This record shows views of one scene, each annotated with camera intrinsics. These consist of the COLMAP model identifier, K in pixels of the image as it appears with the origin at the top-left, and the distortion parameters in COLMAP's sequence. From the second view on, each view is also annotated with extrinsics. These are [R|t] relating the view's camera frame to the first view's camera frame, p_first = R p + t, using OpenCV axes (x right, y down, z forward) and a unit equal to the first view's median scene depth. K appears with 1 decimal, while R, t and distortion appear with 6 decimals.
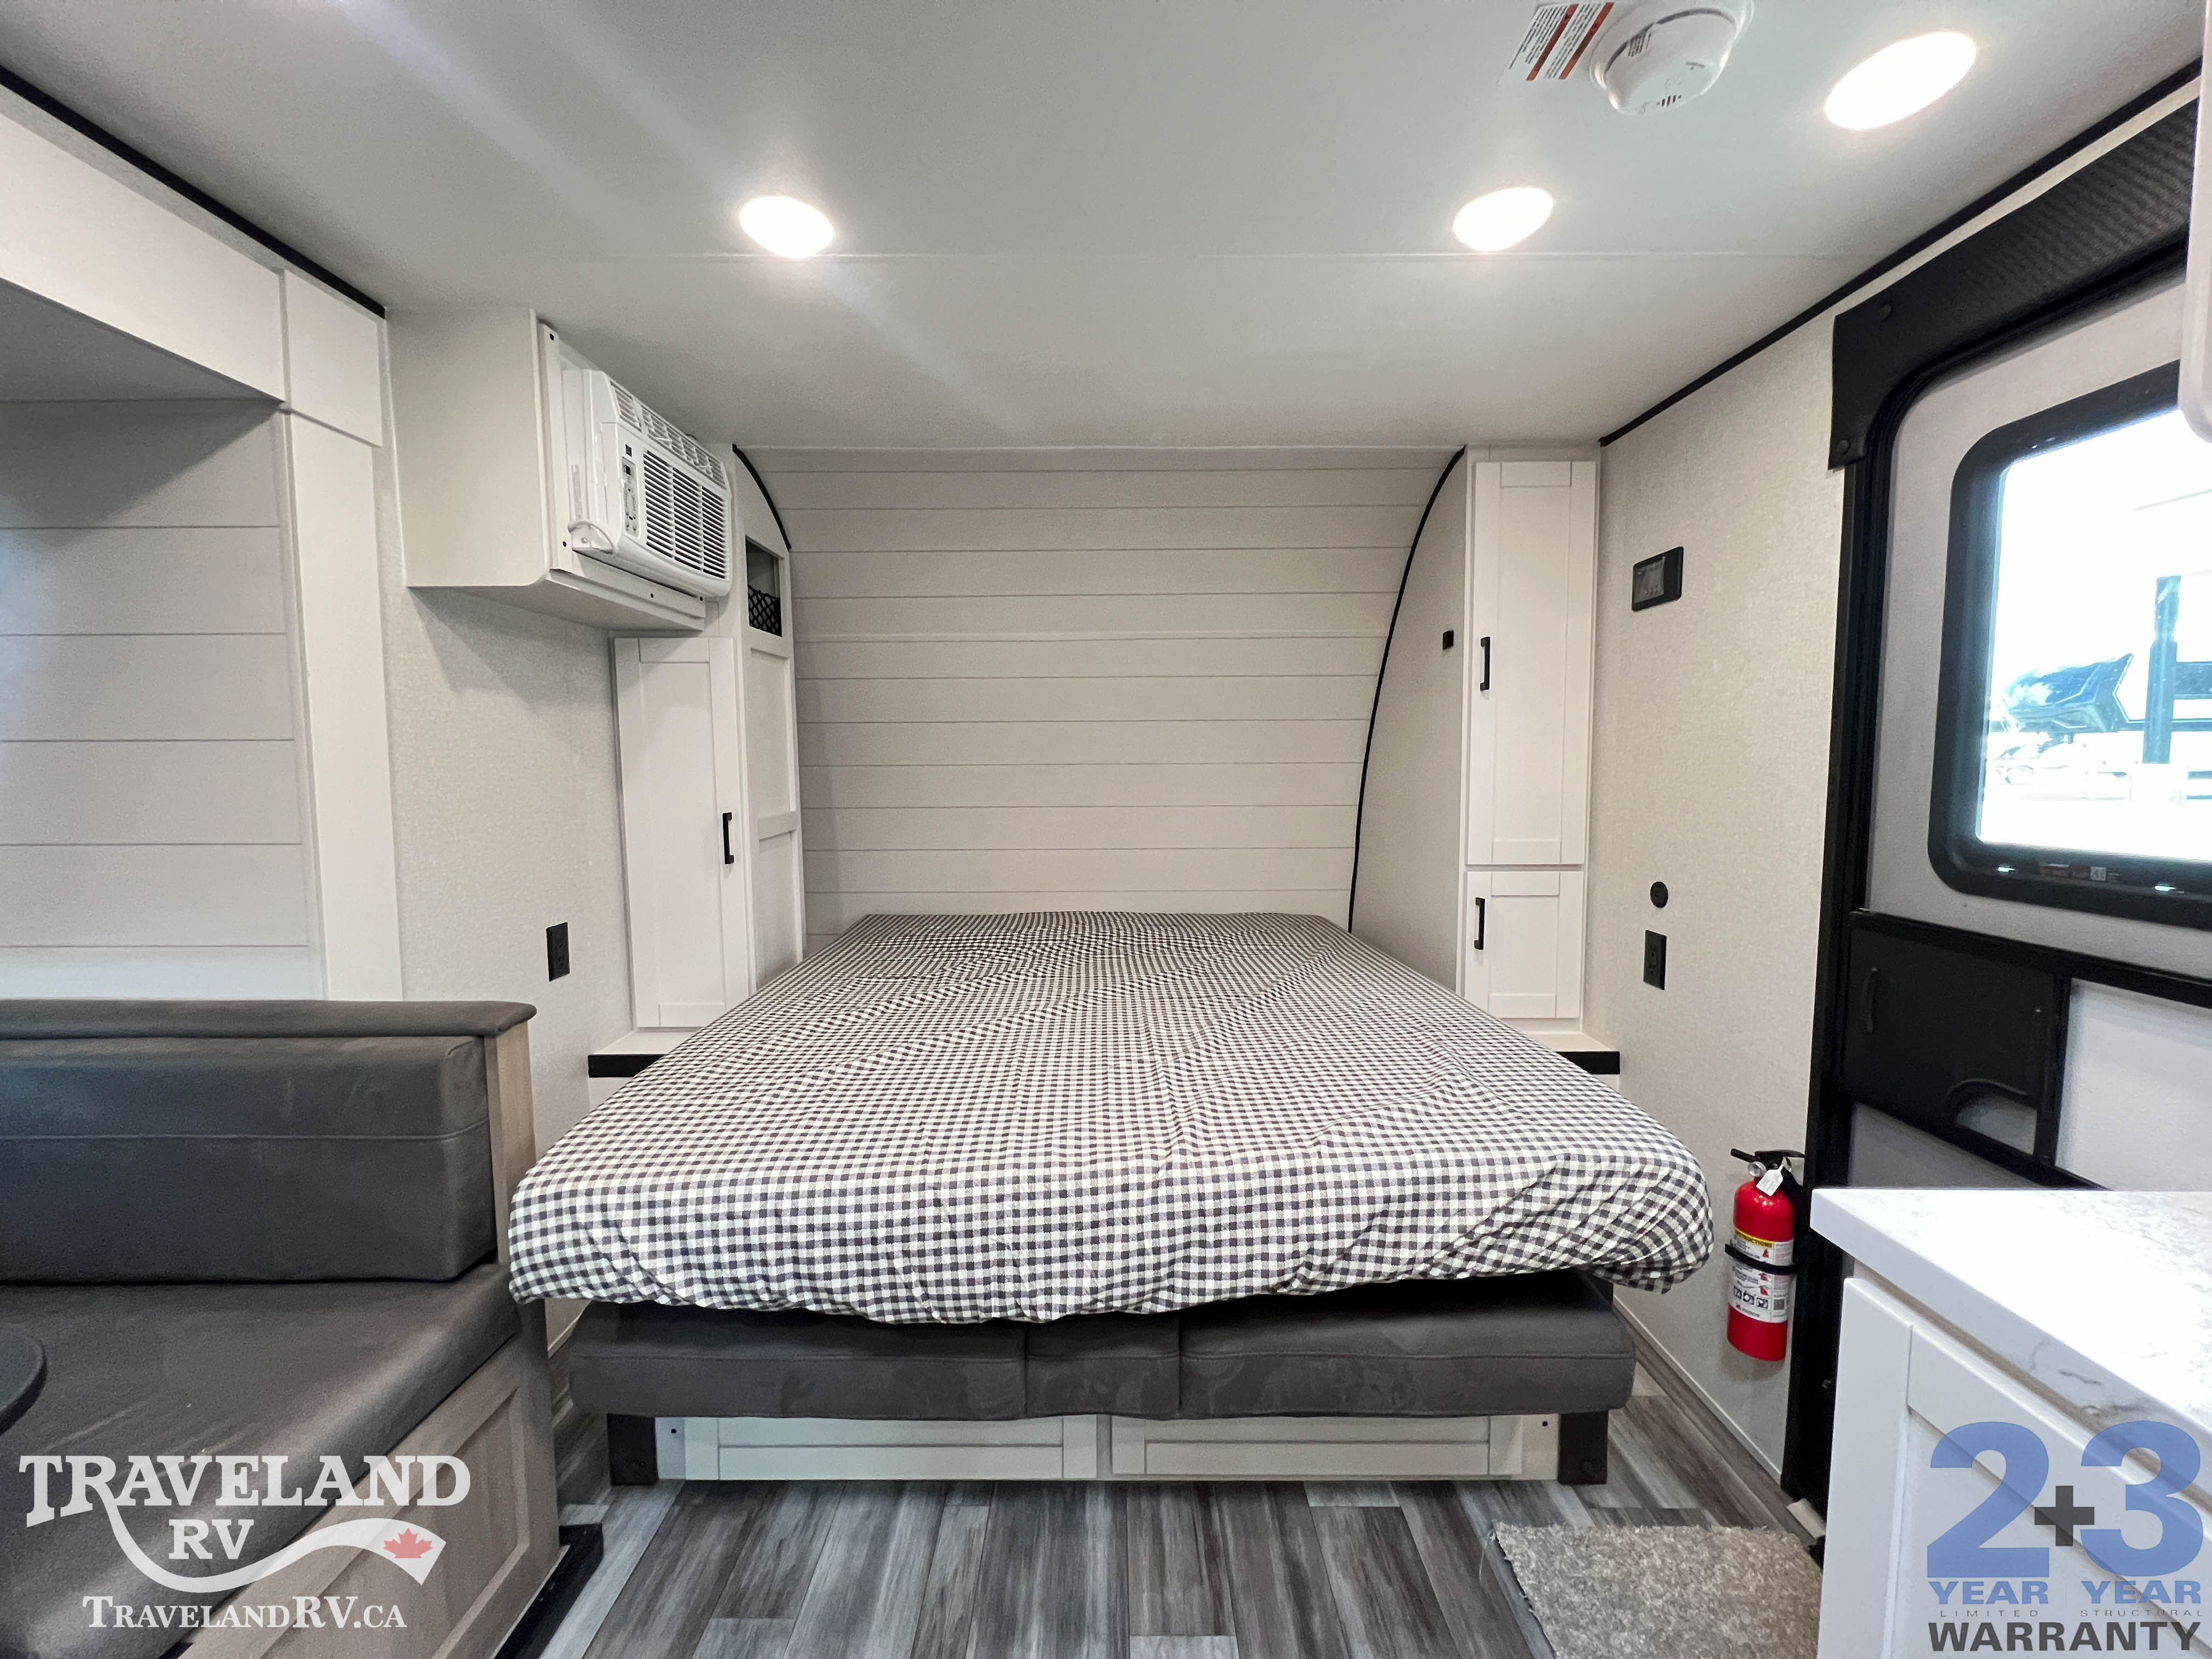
lens RADIAL K [[883.2, 0, 1103.7], [0, 883.2, 826.2], [0, 0, 1]] dist [-0.002301, 0.001168]
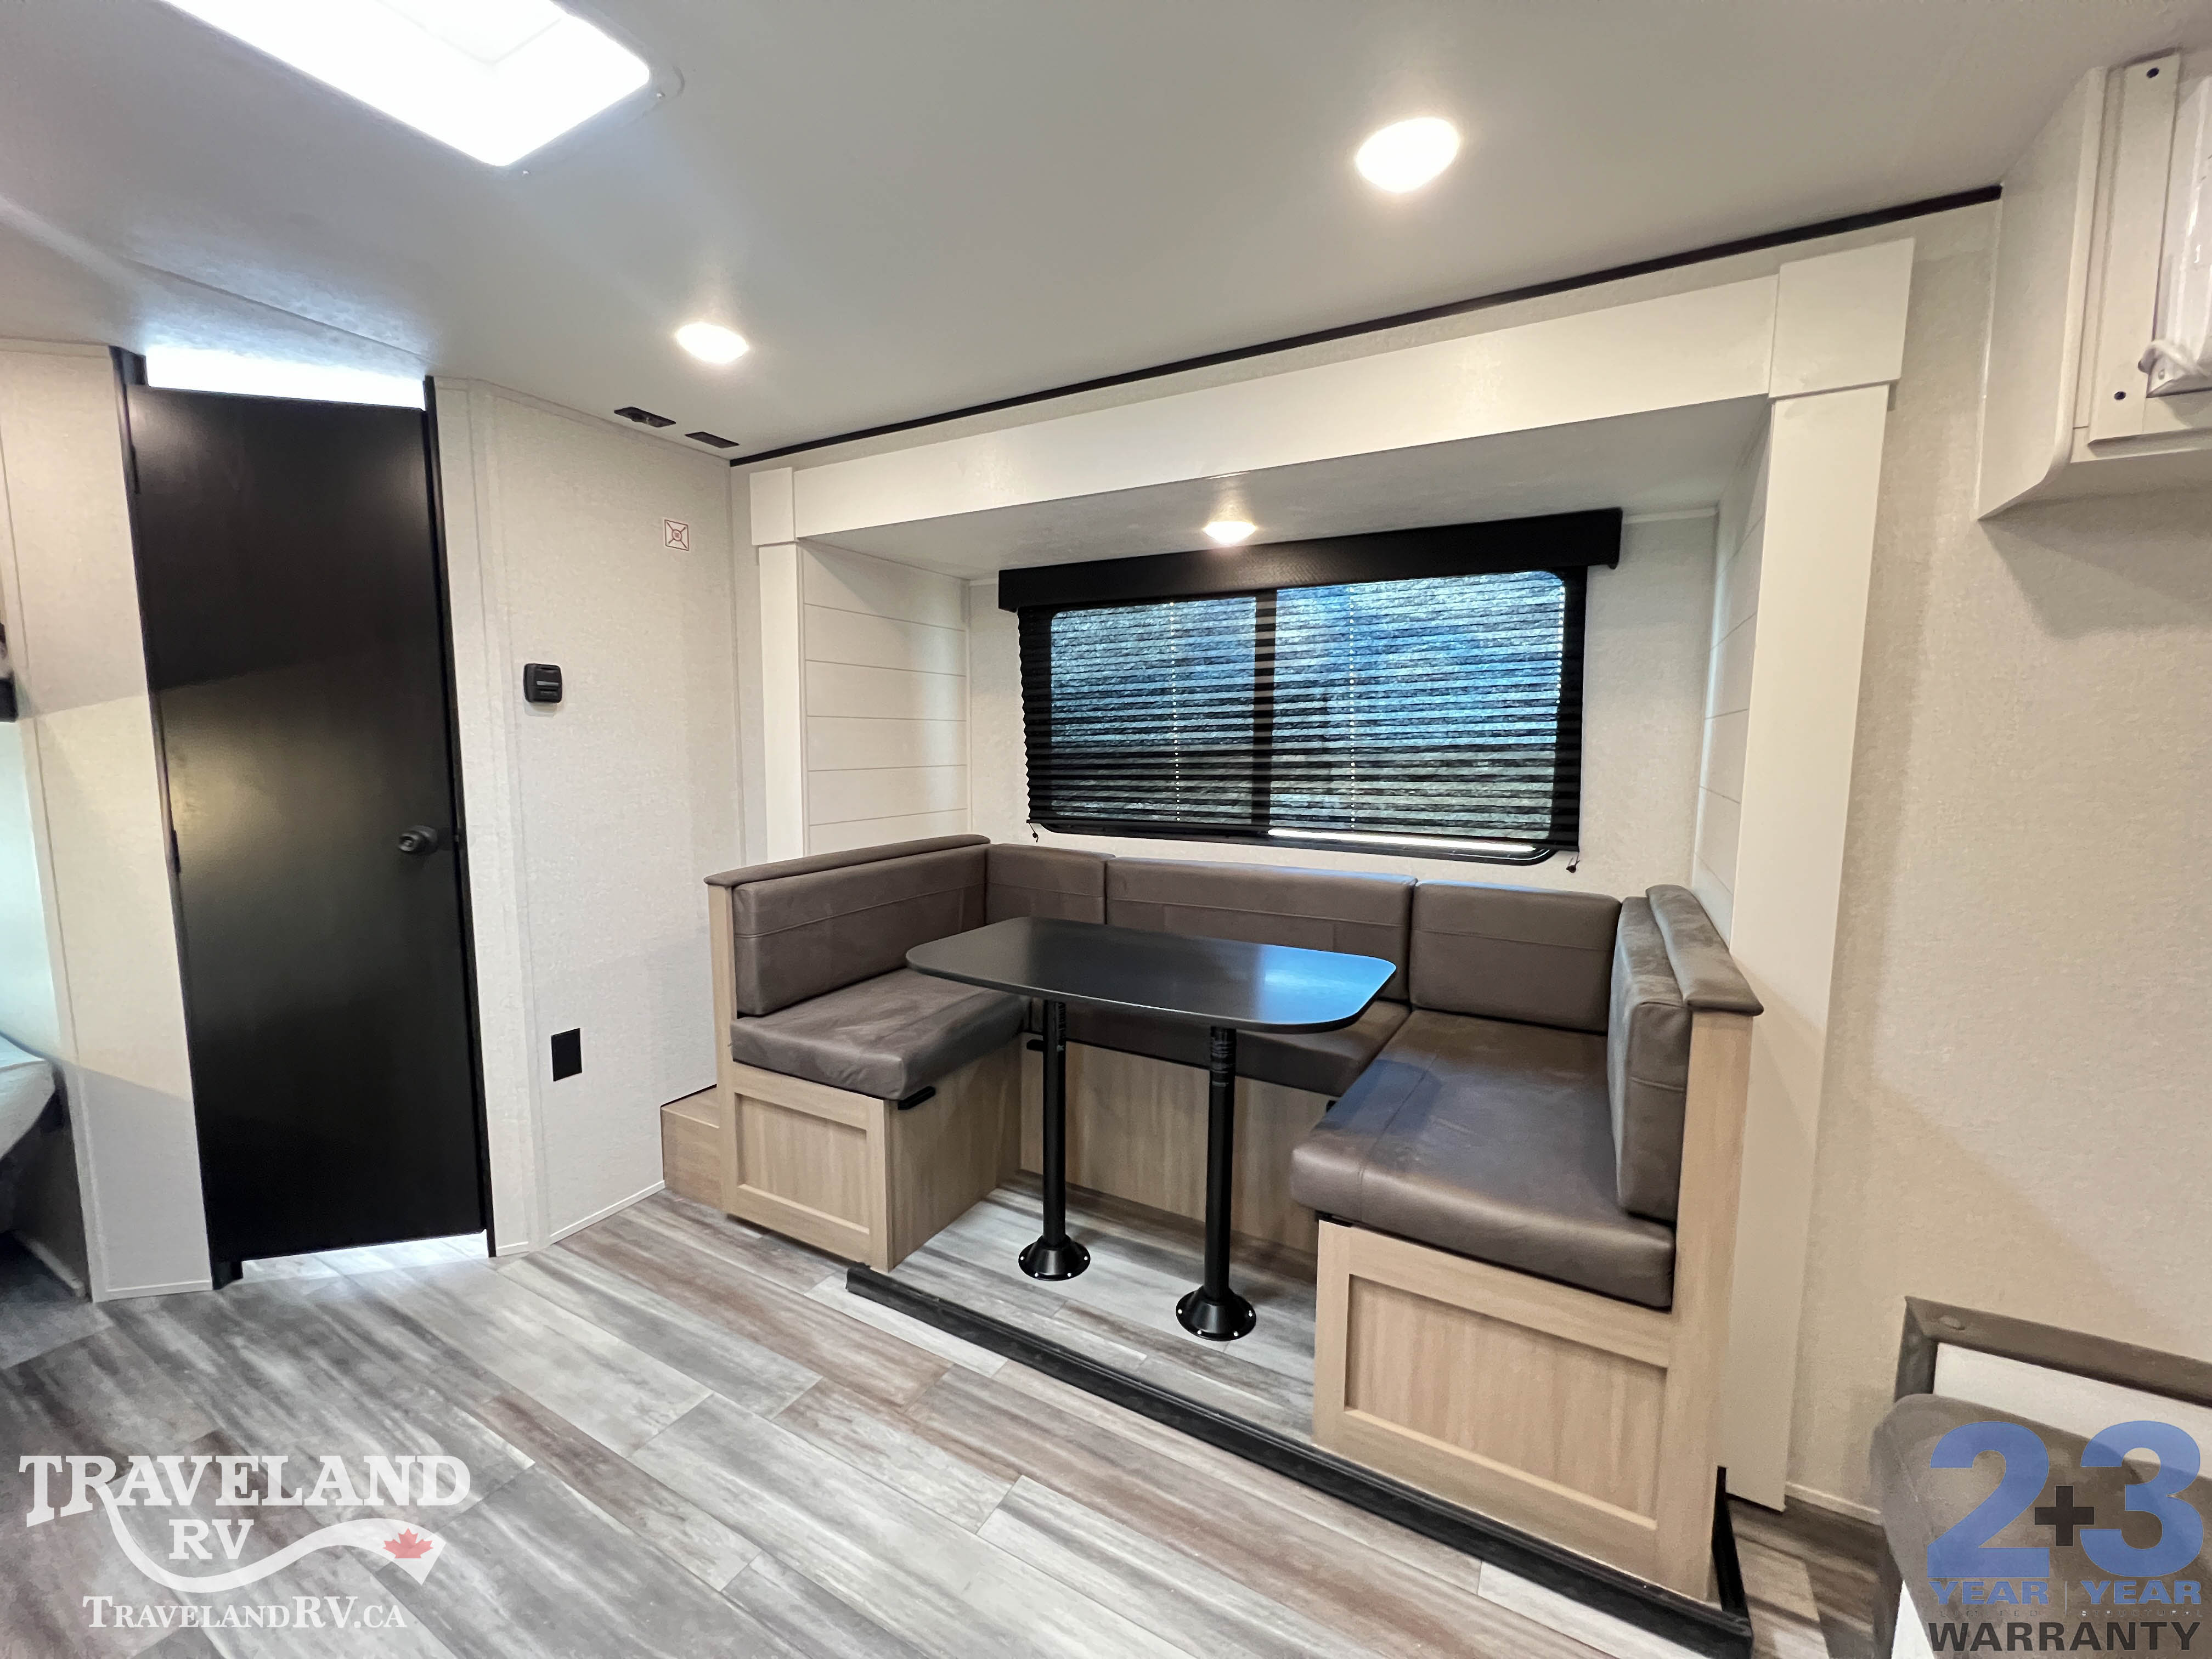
lens RADIAL K [[883.2, 0, 1097.9], [0, 883.2, 826.4], [0, 0, 1]] dist [-0.002301, 0.001168]
pose [[-0.485686, 0.085685, -0.869924, 0.371498], [-0.070307, 0.988131, 0.136581, -0.039463], [0.871301, 0.127498, -0.473897, 0.708831]]
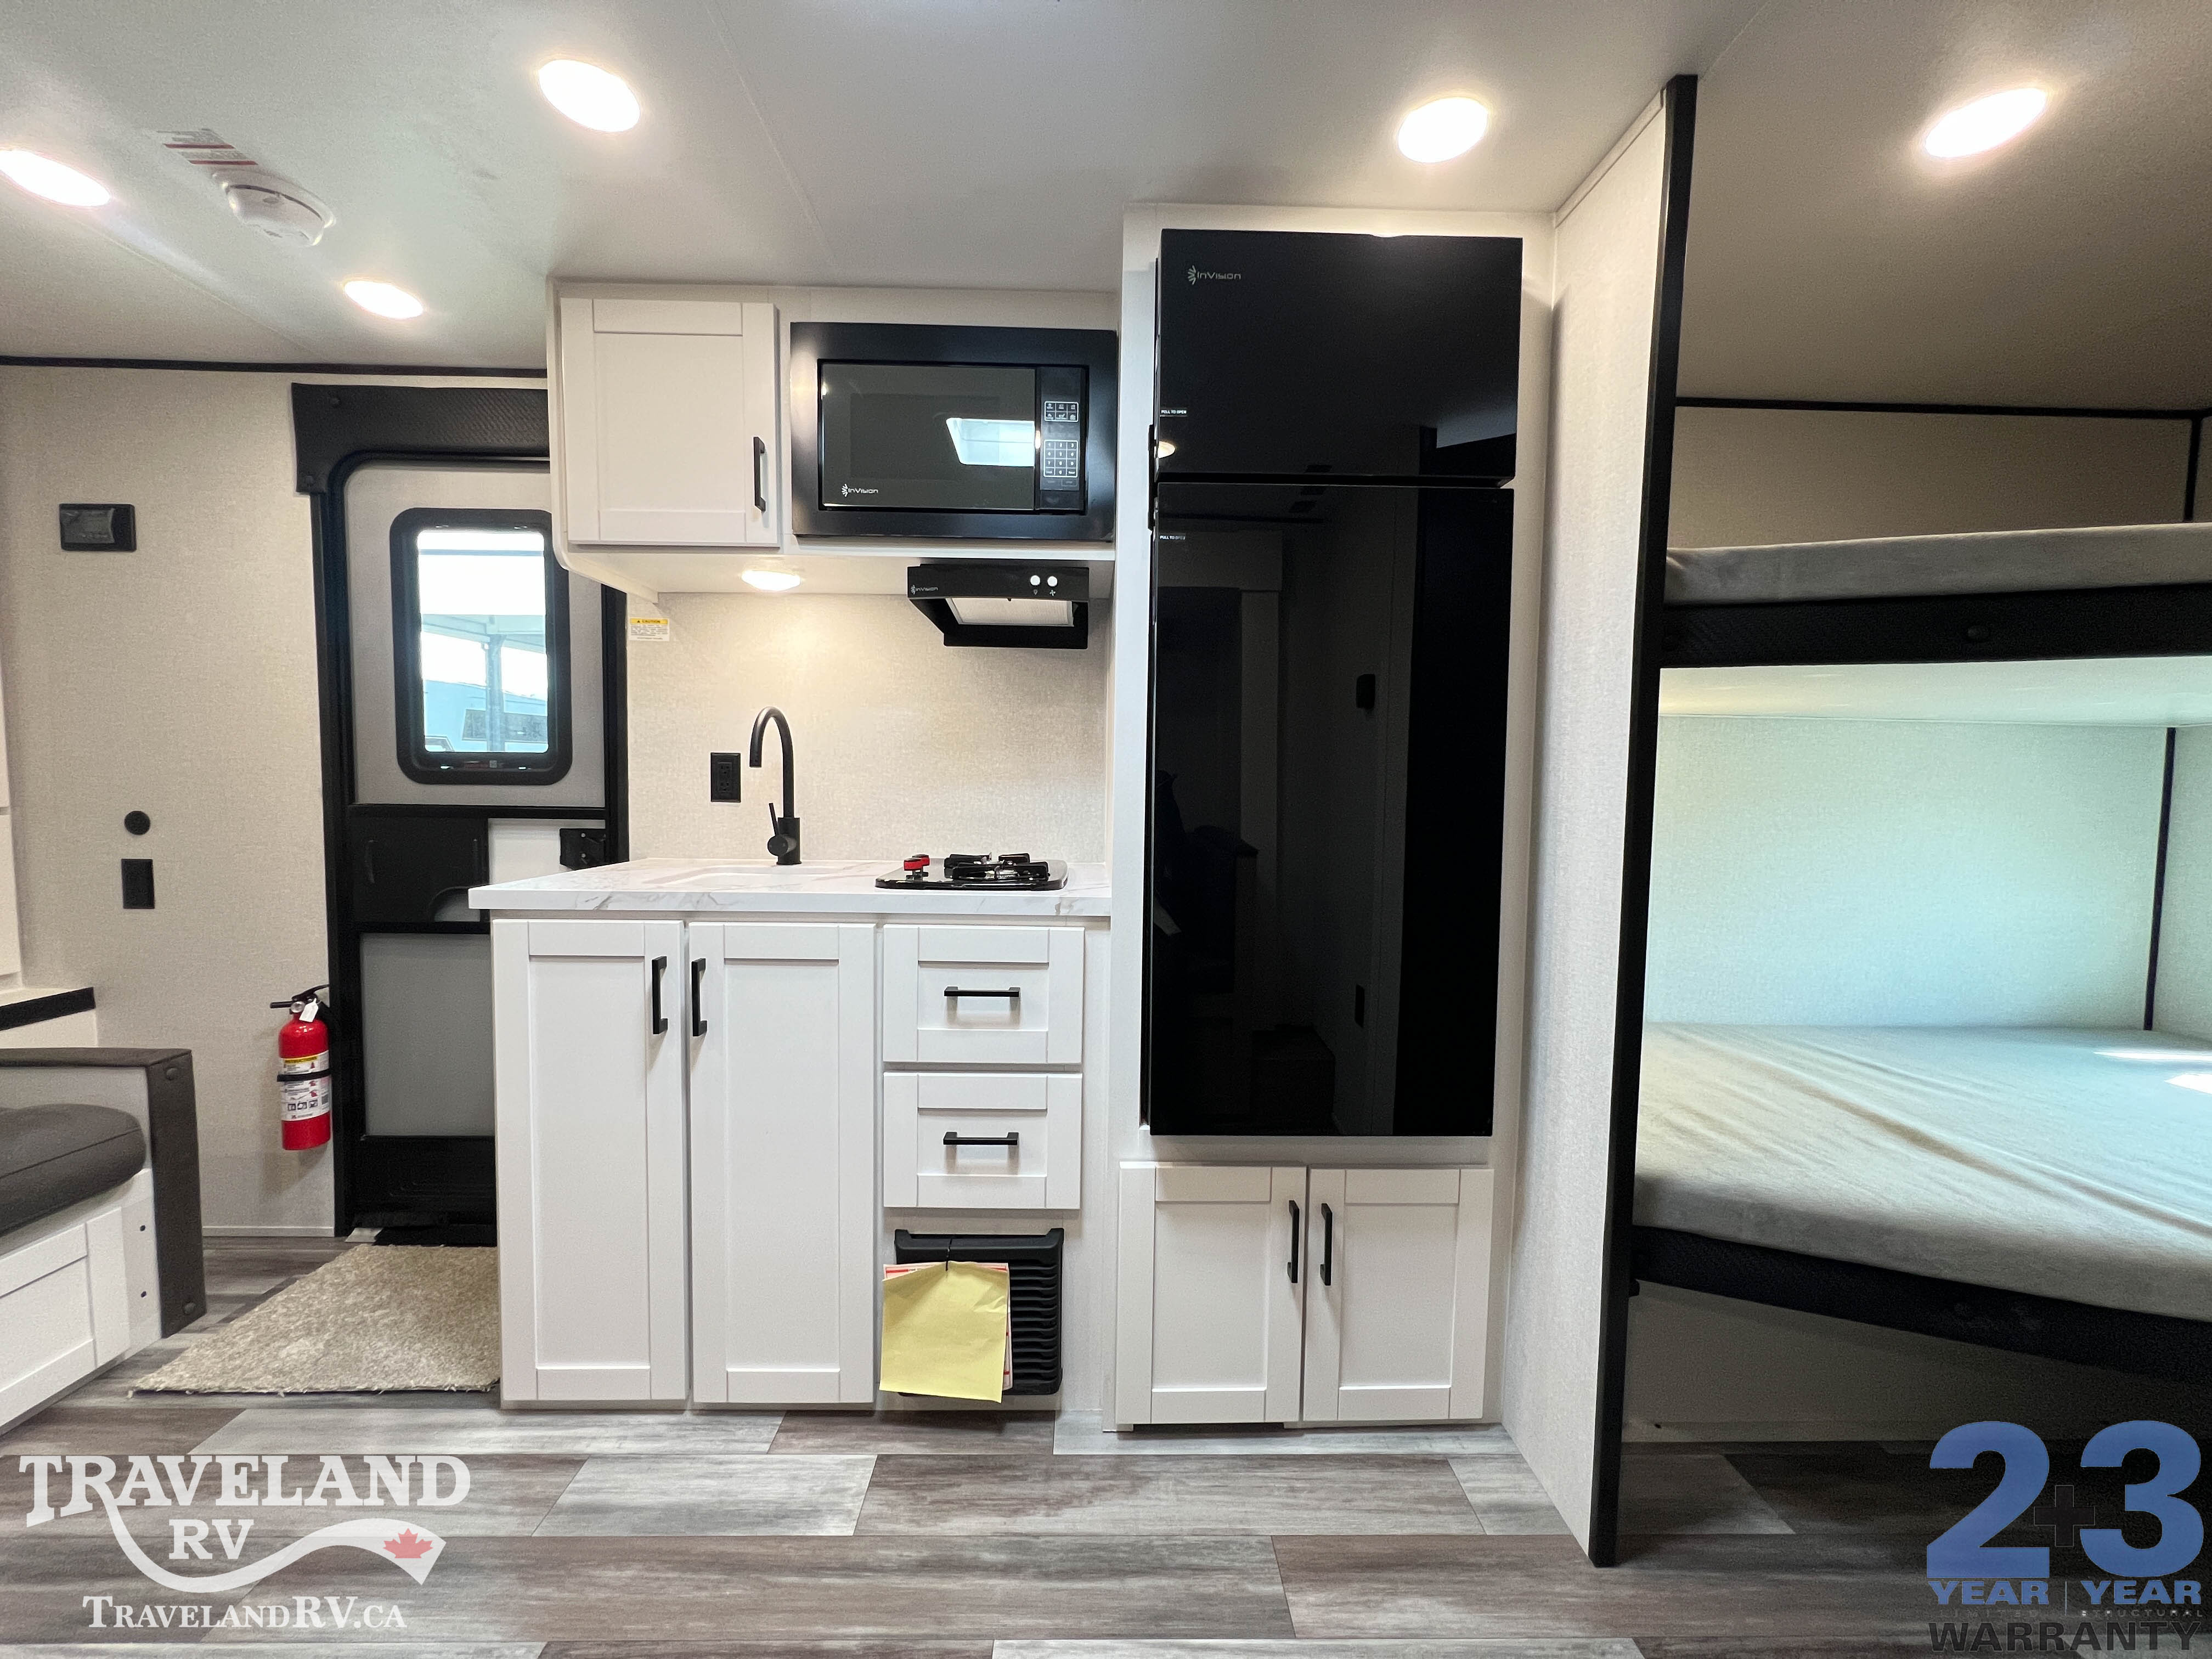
lens RADIAL K [[883.2, 0, 1102.1], [0, 883.2, 826.0], [0, 0, 1]] dist [-0.002301, 0.001168]
pose [[-0.022411, -0.052778, 0.998355, -0.600417], [0.063035, 0.996544, 0.054097, 0.122410], [-0.997760, 0.064144, -0.019007, -0.200831]]
